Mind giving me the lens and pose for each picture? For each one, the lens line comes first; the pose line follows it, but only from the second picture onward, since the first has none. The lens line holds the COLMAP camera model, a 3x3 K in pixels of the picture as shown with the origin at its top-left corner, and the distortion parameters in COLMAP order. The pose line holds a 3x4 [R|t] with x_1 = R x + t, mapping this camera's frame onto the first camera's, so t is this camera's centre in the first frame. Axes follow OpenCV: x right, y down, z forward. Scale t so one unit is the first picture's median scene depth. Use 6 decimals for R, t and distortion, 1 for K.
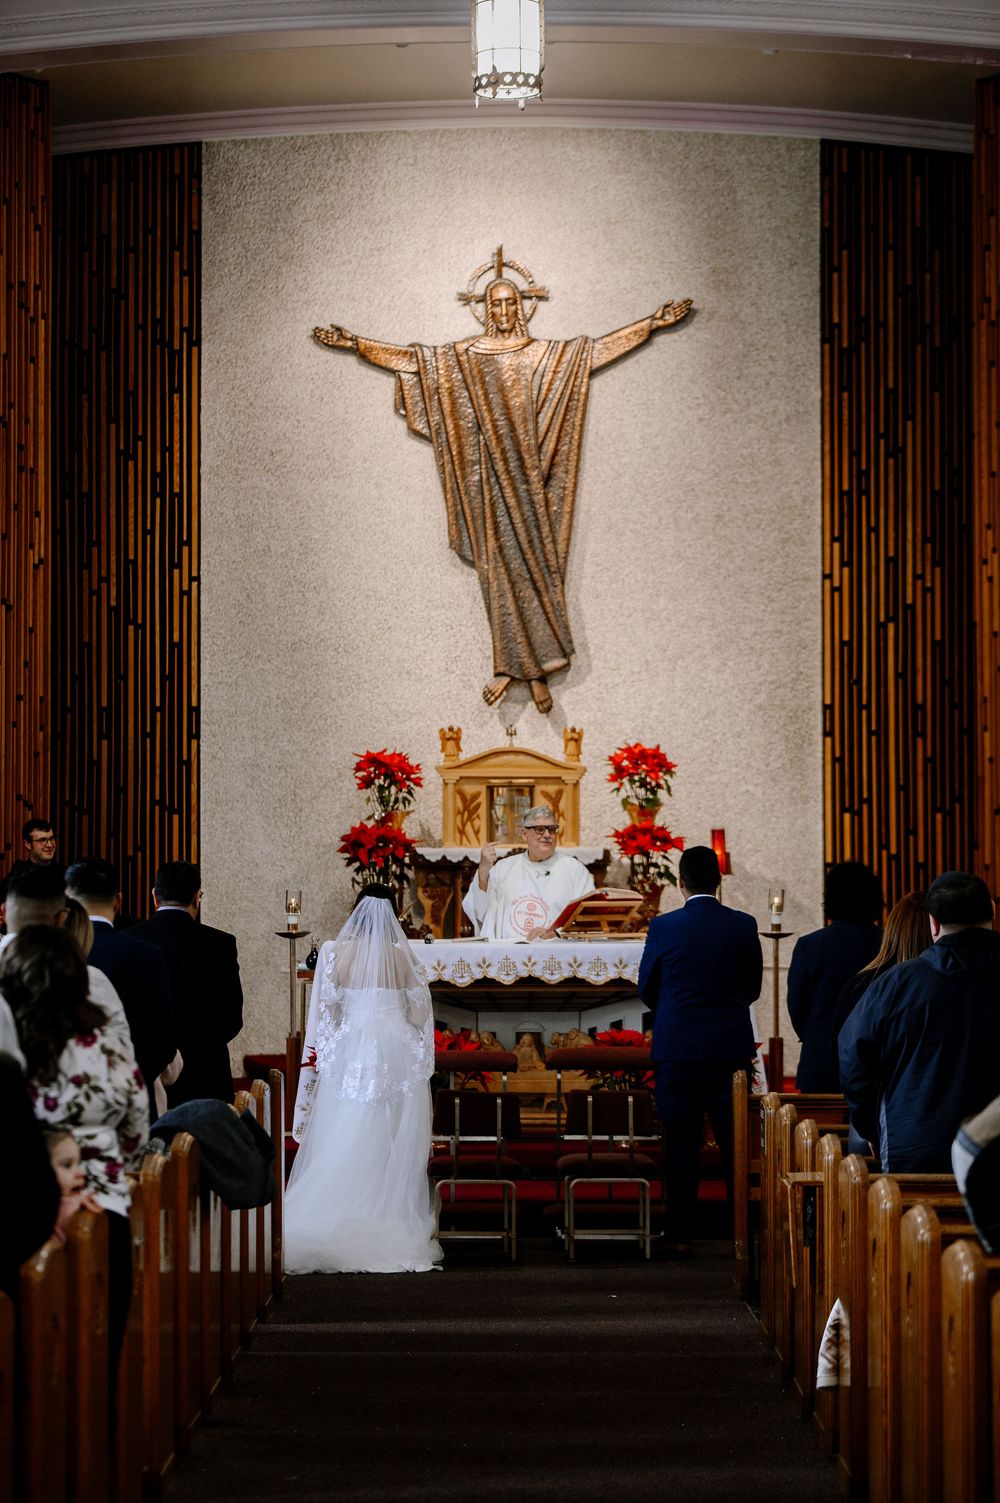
lens RADIAL K [[4624.5, 0, 500.0], [0, 4624.5, 751.5], [0, 0, 1]] dist [-0.467250, 1.681046]
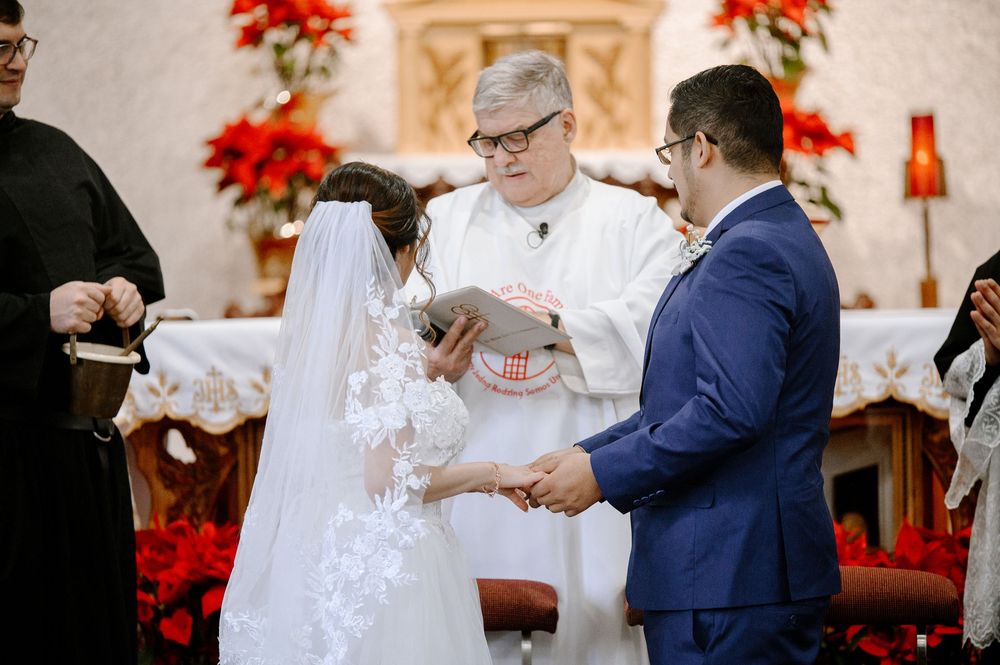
lens RADIAL K [[4612.2, 0, 500.0], [0, 4612.2, 332.5], [0, 0, 1]] dist [0.988308, 1.597609]
pose [[0.999889, -0.014859, -0.000878, -0.000441], [0.014880, 0.999370, 0.032230, 0.023400], [0.000399, -0.032239, 0.999480, 0.461038]]
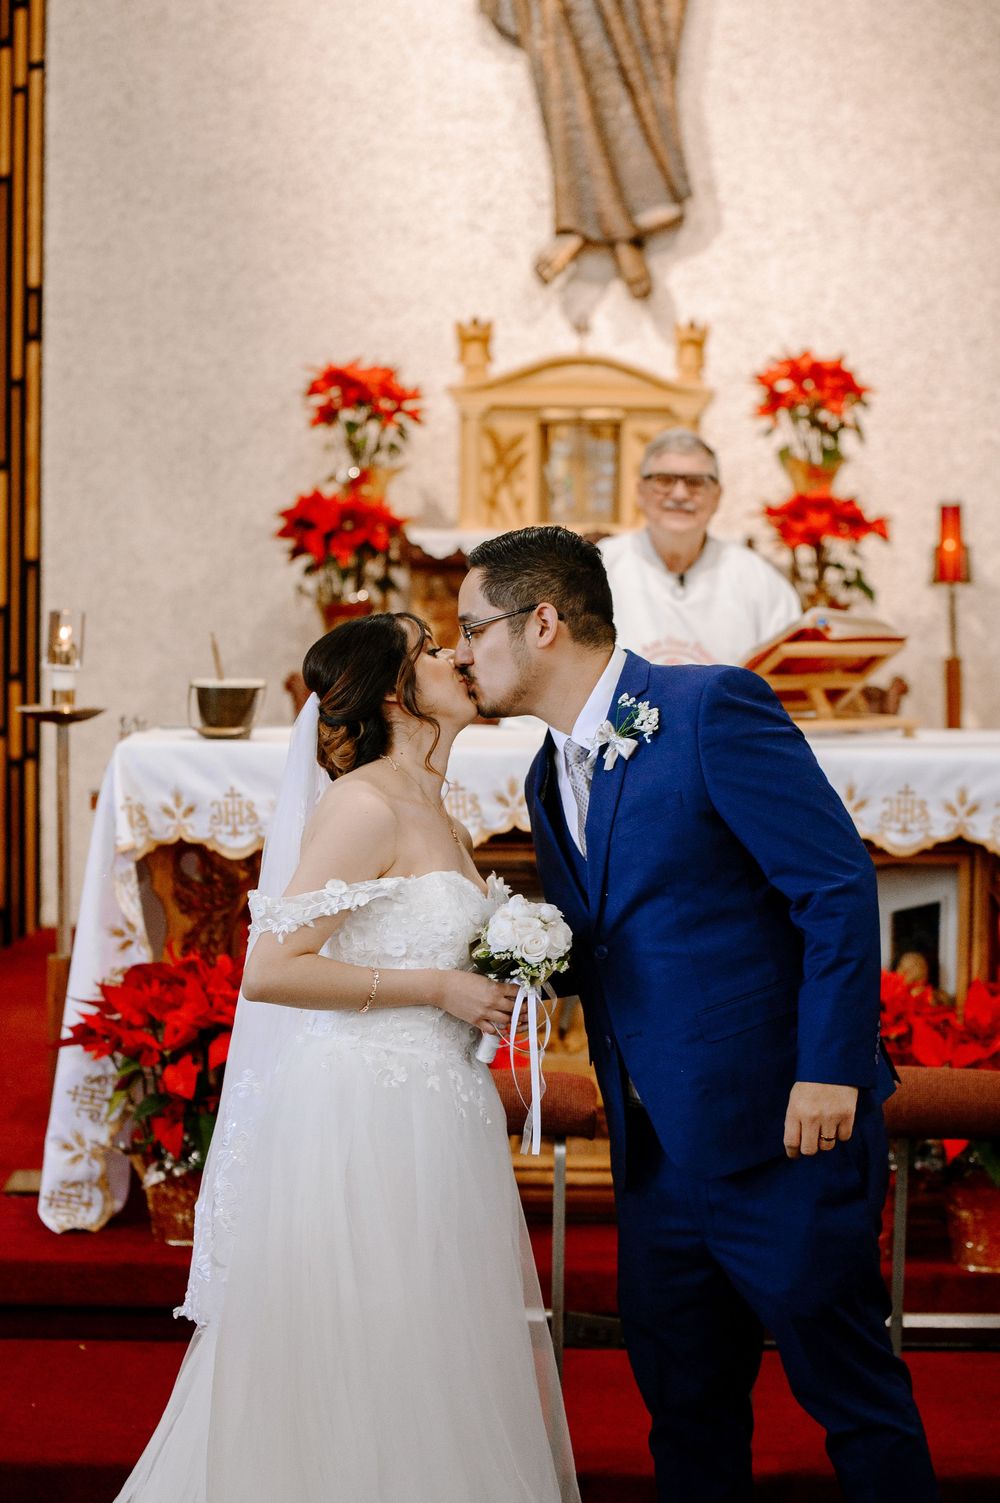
lens RADIAL K [[3364.7, 0, 500.0], [0, 3364.7, 751.5], [0, 0, 1]] dist [-0.080403, -0.117389]
pose [[0.999763, 0.009957, -0.019370, 0.000881], [-0.008490, 0.997191, 0.074423, 0.016606], [0.020057, -0.074241, 0.997039, 0.577956]]
